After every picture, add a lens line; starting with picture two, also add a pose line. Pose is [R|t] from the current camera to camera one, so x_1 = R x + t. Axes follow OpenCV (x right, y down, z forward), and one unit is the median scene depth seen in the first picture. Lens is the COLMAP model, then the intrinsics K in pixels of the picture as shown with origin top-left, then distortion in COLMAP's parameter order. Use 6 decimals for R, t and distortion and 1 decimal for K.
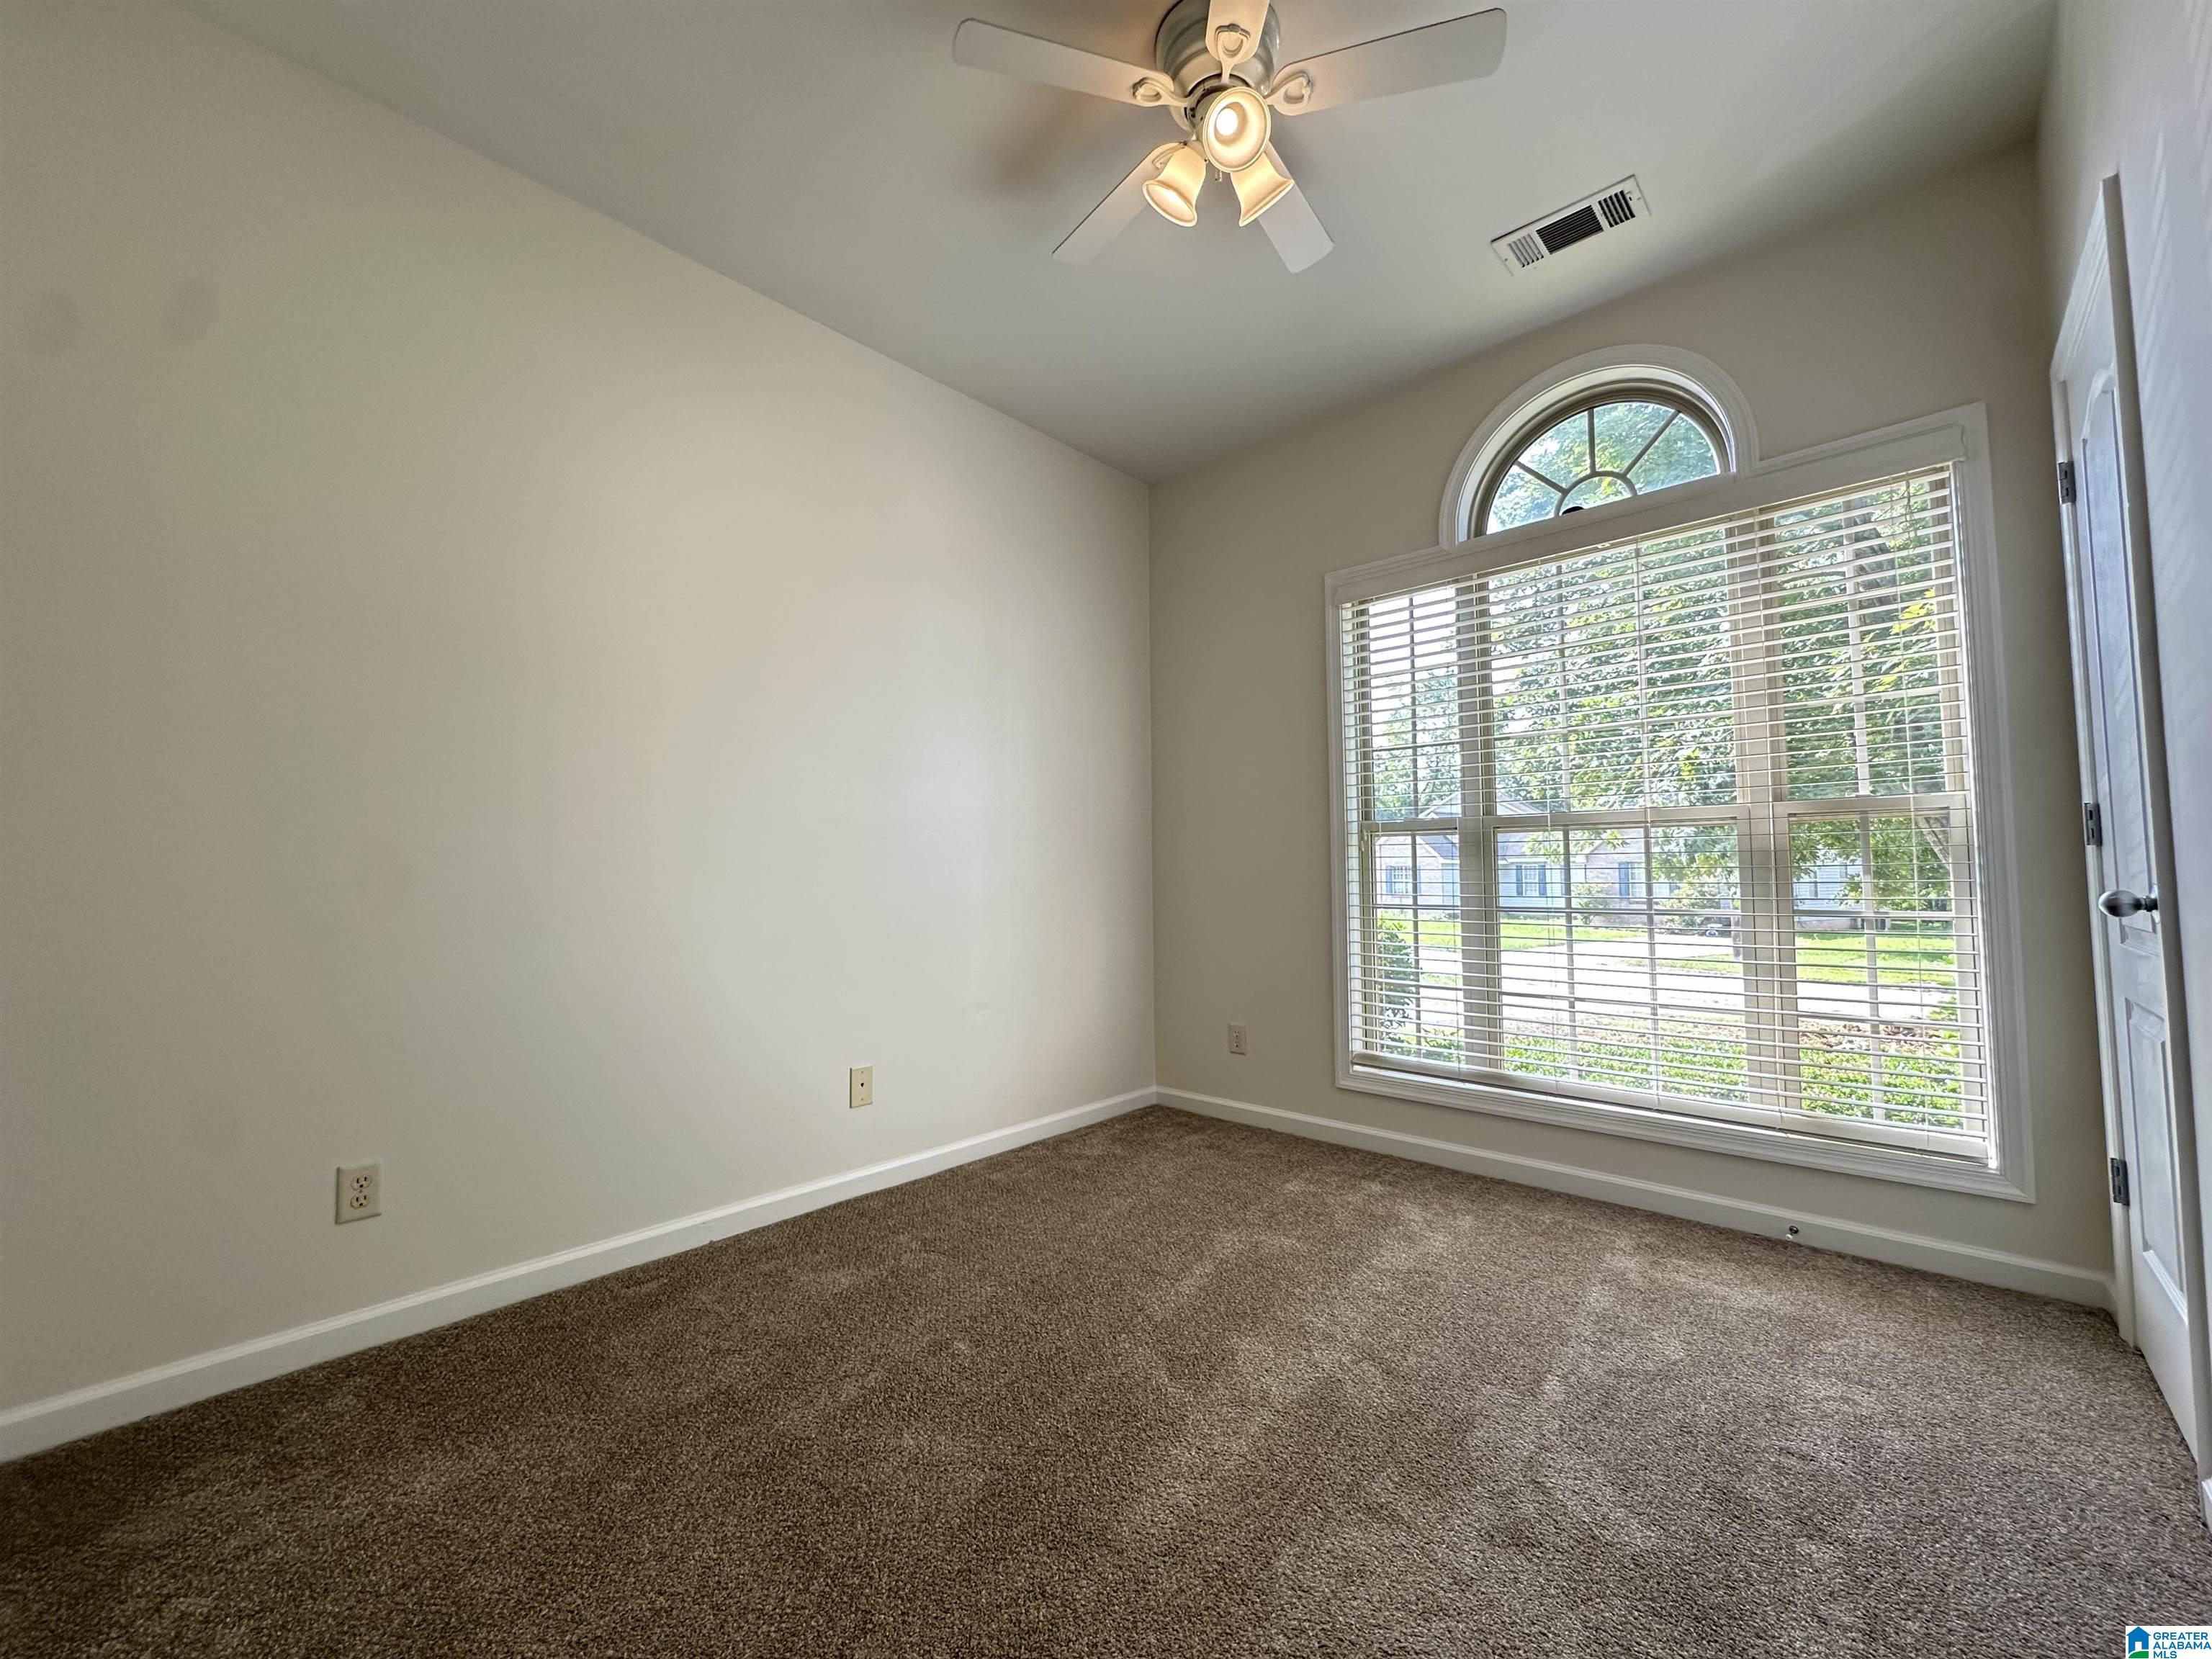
lens RADIAL K [[883.9, 0, 1100.3], [0, 883.9, 826.6], [0, 0, 1]] dist [-0.002742, 0.000098]
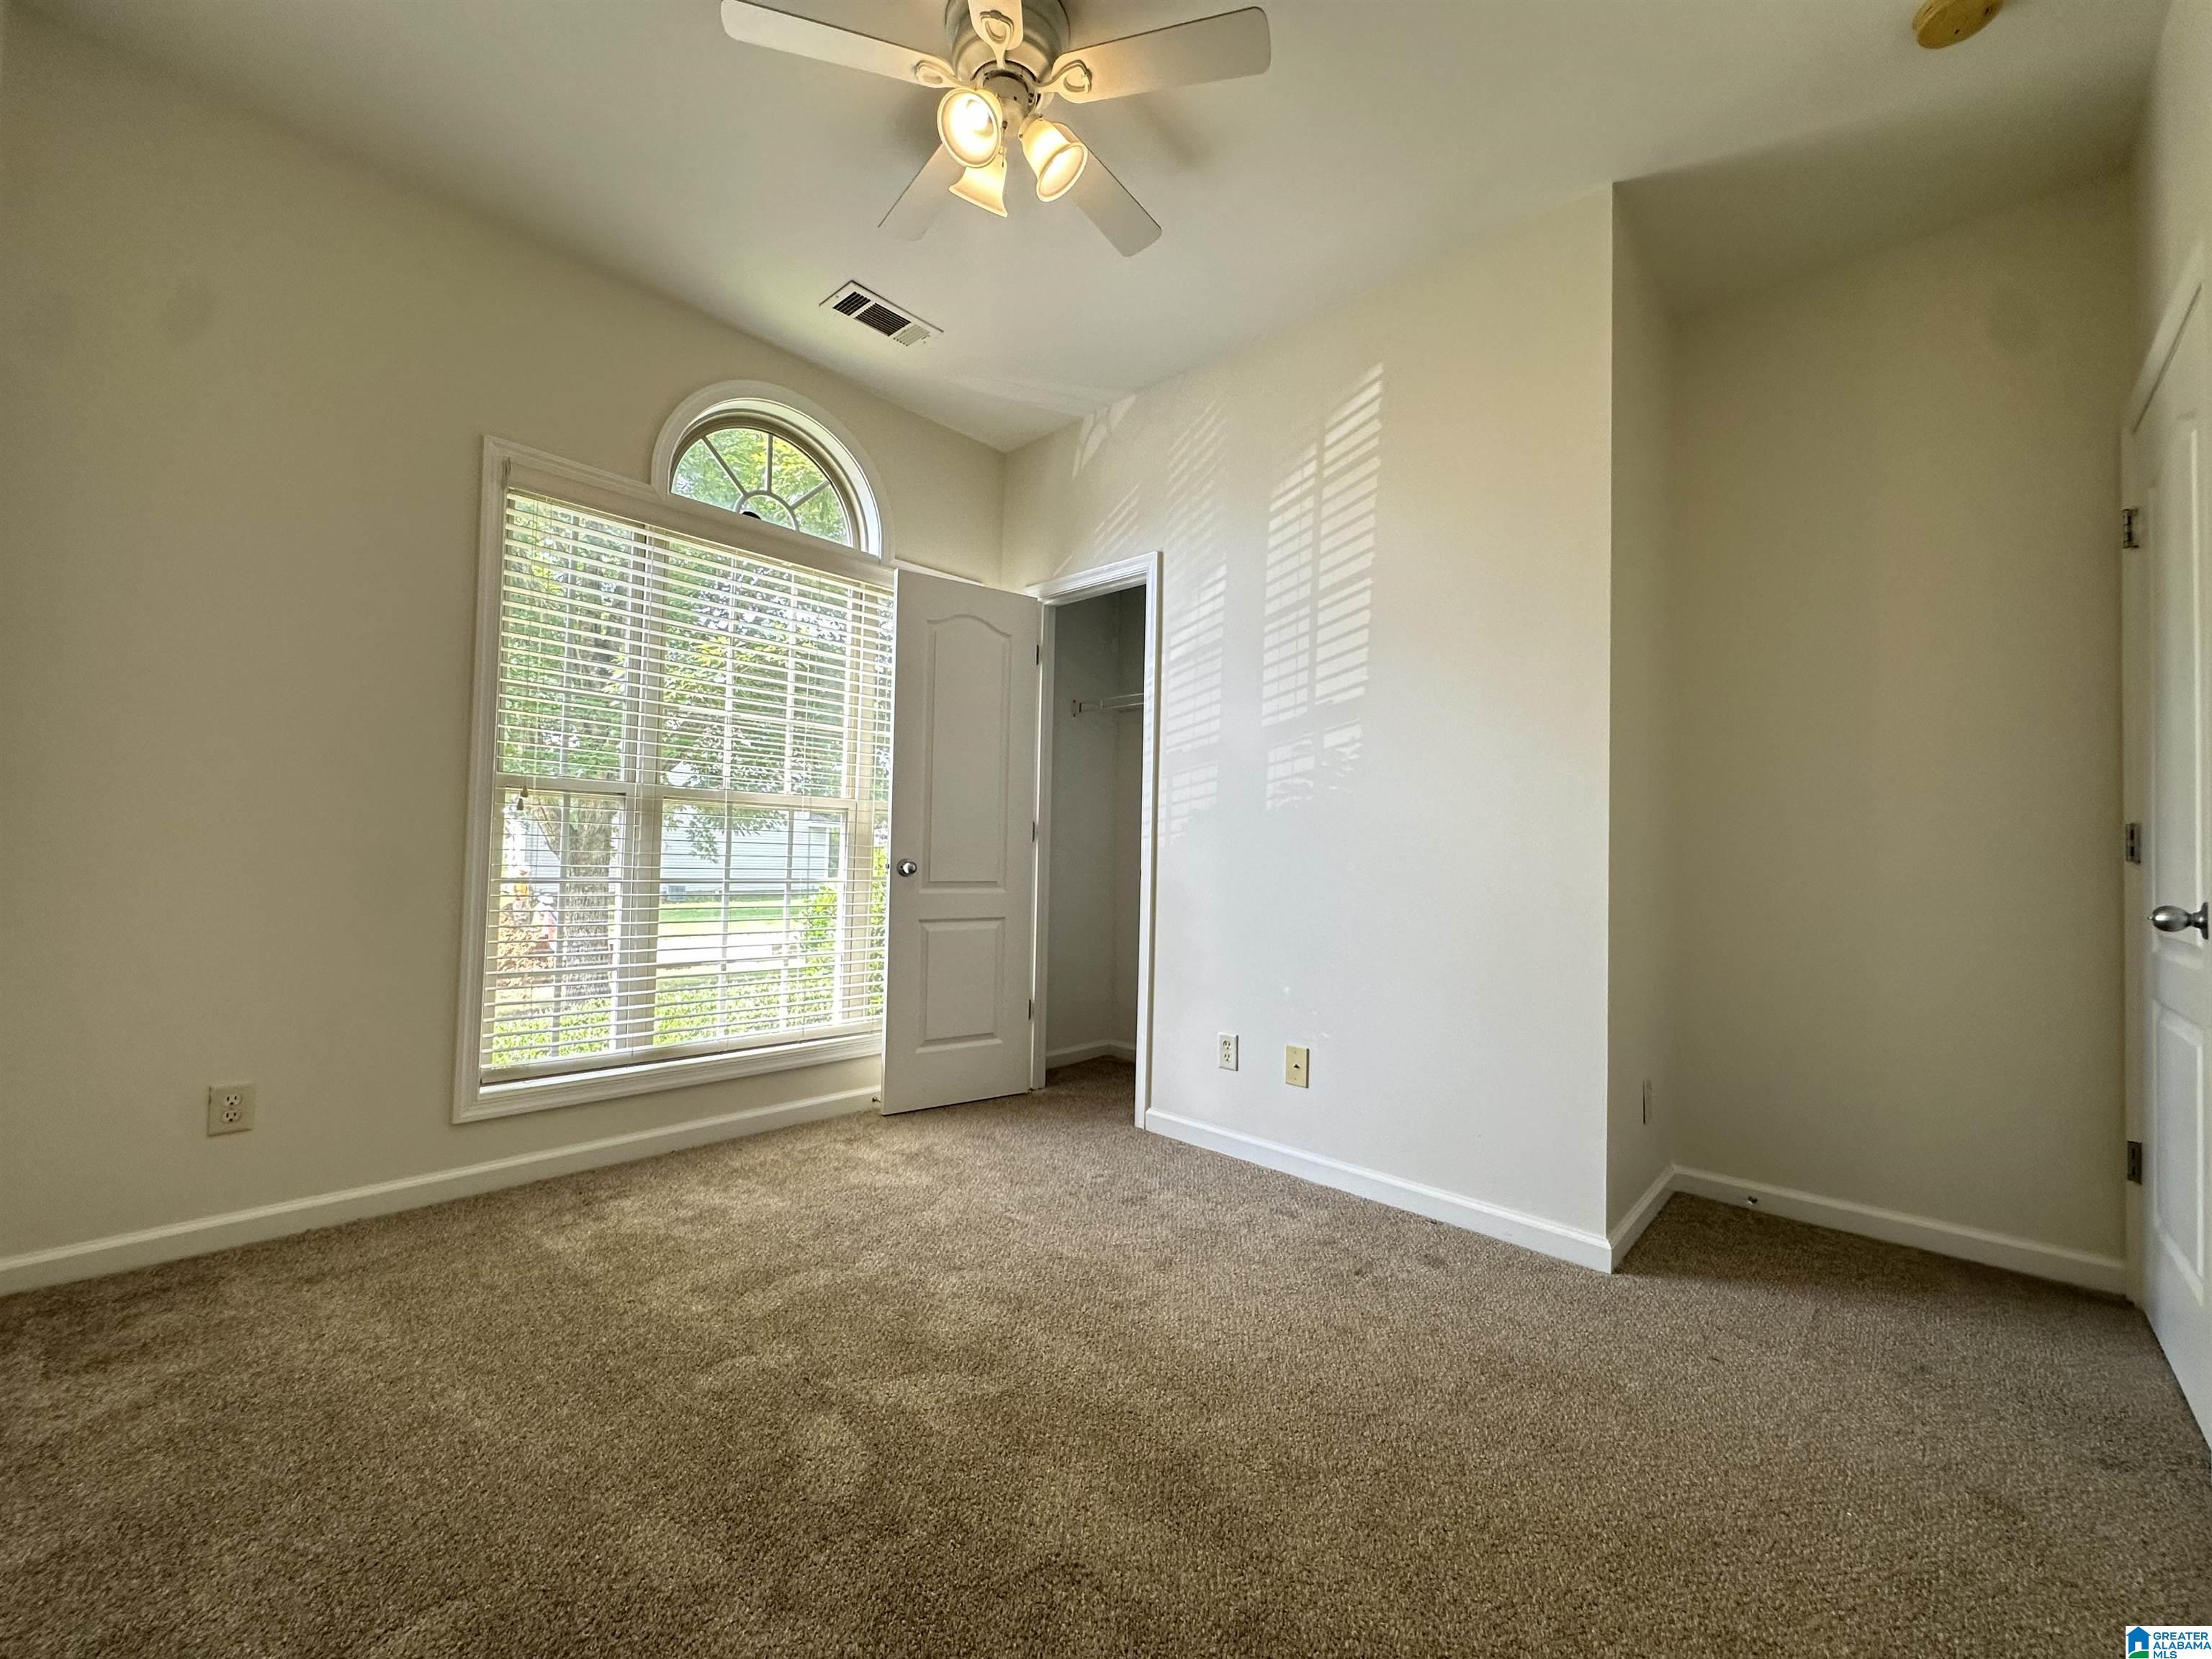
lens RADIAL K [[883.9, 0, 1100.3], [0, 883.9, 826.6], [0, 0, 1]] dist [-0.002742, 0.000098]
pose [[0.018723, 0.039911, 0.999028, -0.520190], [-0.080243, 0.996040, -0.038288, 0.031994], [-0.996599, -0.079448, 0.021852, 0.500561]]
